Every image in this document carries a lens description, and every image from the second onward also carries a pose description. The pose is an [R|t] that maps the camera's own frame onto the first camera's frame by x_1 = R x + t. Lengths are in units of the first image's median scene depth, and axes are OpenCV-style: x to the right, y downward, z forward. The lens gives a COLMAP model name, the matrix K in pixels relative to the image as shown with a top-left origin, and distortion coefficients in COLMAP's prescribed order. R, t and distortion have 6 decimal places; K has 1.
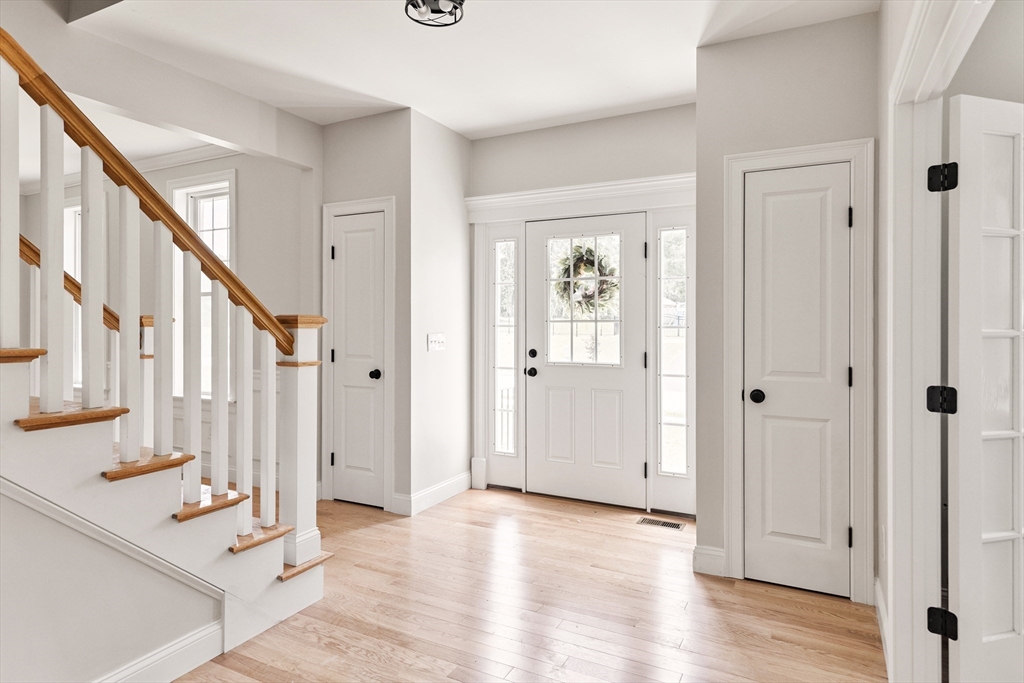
lens RADIAL K [[593.4, 0, 512.4], [0, 593.4, 324.6], [0, 0, 1]] dist [-0.000020, -0.000782]
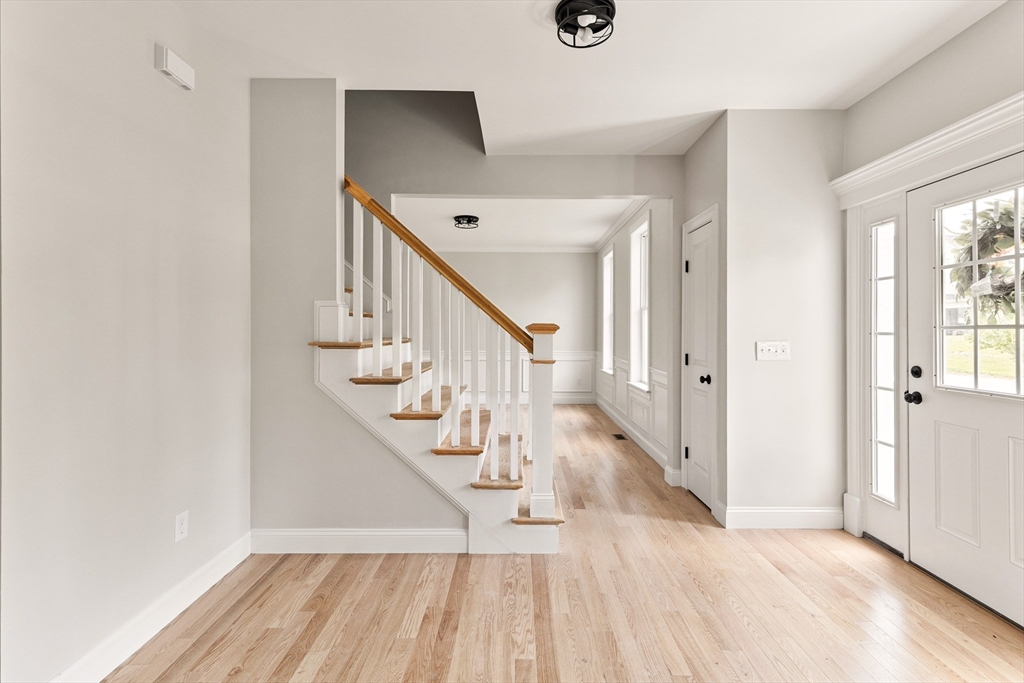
lens RADIAL K [[466.2, 0, 514.3], [0, 466.2, 330.0], [0, 0, 1]] dist [0.002164, 0.000048]
pose [[0.449398, -0.002928, -0.893327, 0.341526], [-0.002784, 0.999985, -0.004679, 0.001861], [0.893328, 0.004590, 0.449383, 0.328125]]
